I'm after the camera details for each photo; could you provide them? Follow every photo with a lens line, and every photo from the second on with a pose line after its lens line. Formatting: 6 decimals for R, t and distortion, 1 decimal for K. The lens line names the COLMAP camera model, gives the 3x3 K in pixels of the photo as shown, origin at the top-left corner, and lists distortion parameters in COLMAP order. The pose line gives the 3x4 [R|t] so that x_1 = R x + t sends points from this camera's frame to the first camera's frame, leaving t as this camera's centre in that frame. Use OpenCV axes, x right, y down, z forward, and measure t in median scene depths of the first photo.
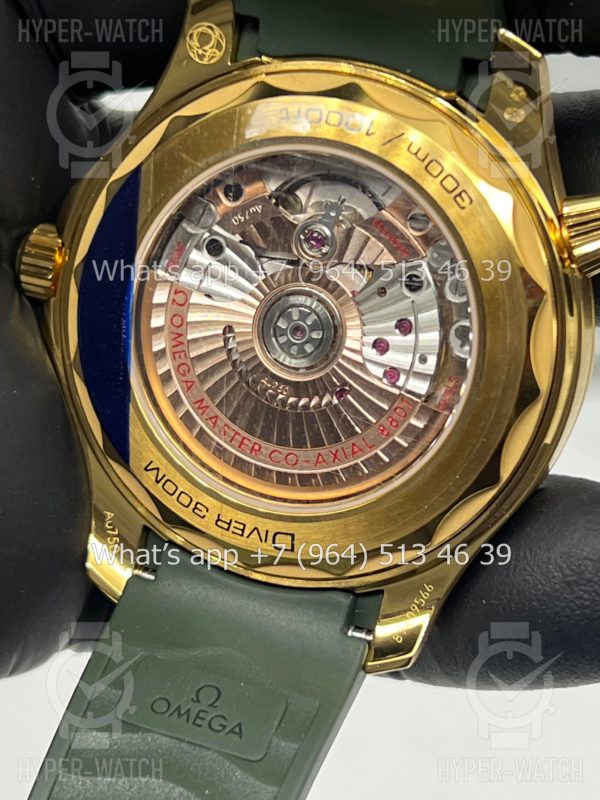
lens RADIAL K [[1875.5, 0, 300.0], [0, 1875.5, 400.0], [0, 0, 1]] dist [0.393523, -1.060698]
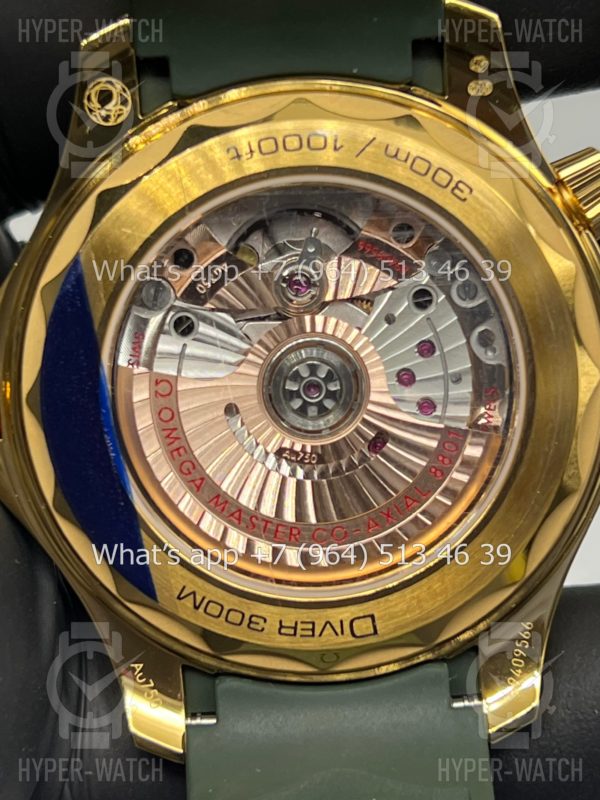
lens RADIAL K [[1875.5, 0, 300.0], [0, 1875.5, 400.0], [0, 0, 1]] dist [0.393523, -1.060698]
pose [[0.921620, -0.282039, 0.266590, -0.237255], [0.295300, 0.955350, -0.010160, -0.024126], [-0.251821, 0.088088, 0.963757, 0.160868]]
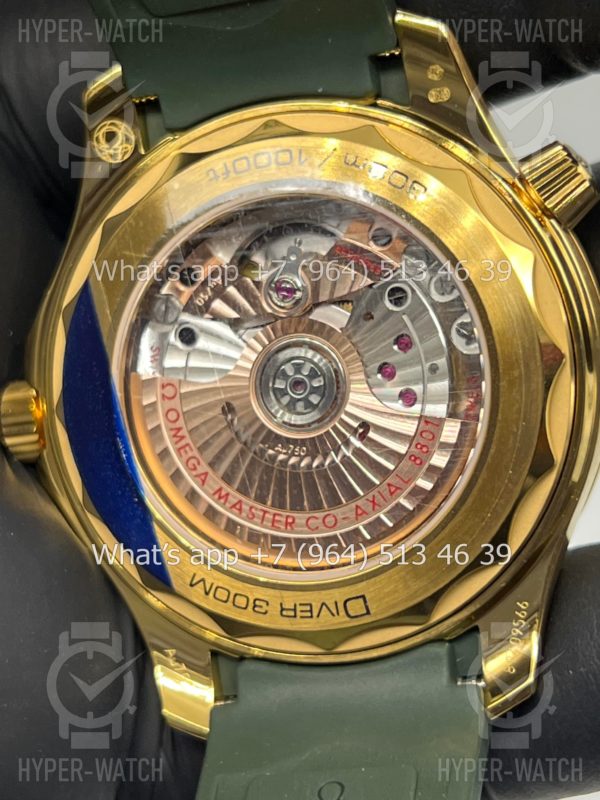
lens RADIAL K [[1875.5, 0, 300.0], [0, 1875.5, 400.0], [0, 0, 1]] dist [0.393523, -1.060698]
pose [[0.947421, -0.319887, 0.008123, -0.009900], [0.316896, 0.934435, -0.162507, 0.121392], [0.044393, 0.156536, 0.986674, 0.075590]]
